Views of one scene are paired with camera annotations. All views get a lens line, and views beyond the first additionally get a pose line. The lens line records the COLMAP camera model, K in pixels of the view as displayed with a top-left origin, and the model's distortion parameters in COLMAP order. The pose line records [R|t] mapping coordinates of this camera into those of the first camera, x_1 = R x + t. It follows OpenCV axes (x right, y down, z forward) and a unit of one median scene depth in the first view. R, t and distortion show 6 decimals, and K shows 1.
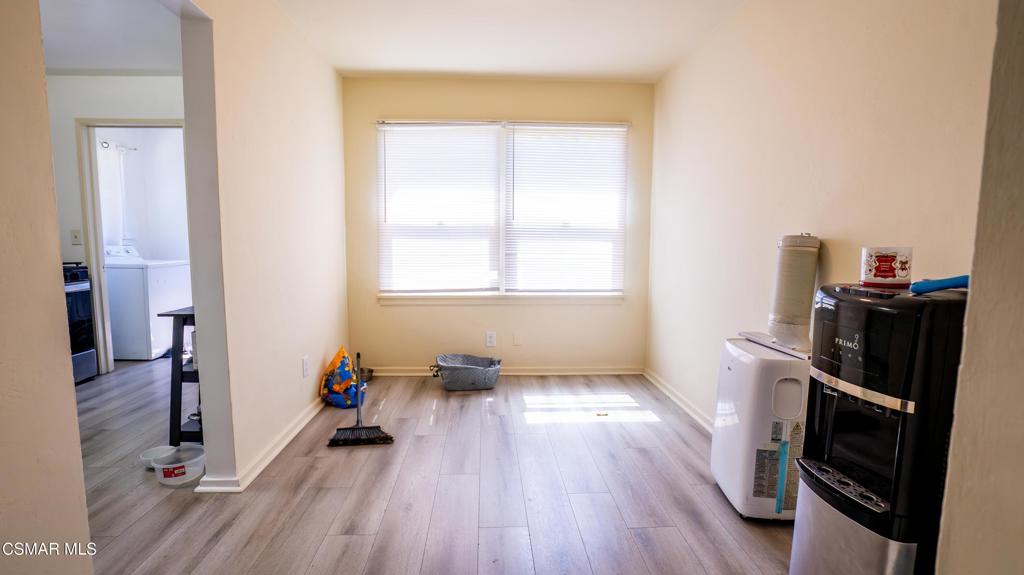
lens RADIAL K [[476.0, 0, 509.0], [0, 476.0, 287.9], [0, 0, 1]] dist [-0.037751, 0.010221]
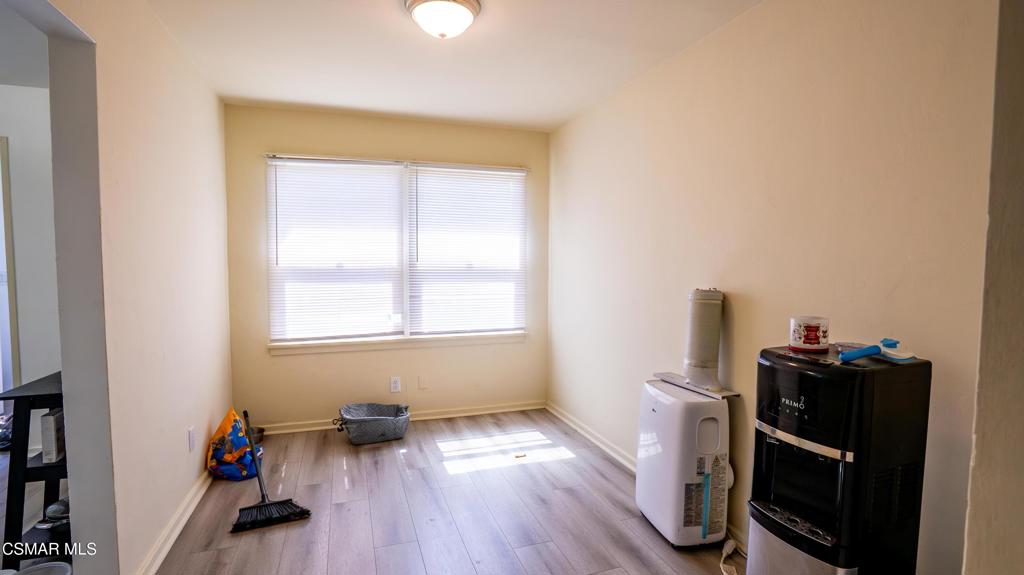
lens RADIAL K [[476.0, 0, 512.8], [0, 476.0, 292.0], [0, 0, 1]] dist [-0.037751, 0.010221]
pose [[0.961379, -0.020703, 0.274447, -0.089760], [0.032479, 0.998733, -0.038432, -0.044650], [-0.273304, 0.045862, 0.960834, 0.010941]]
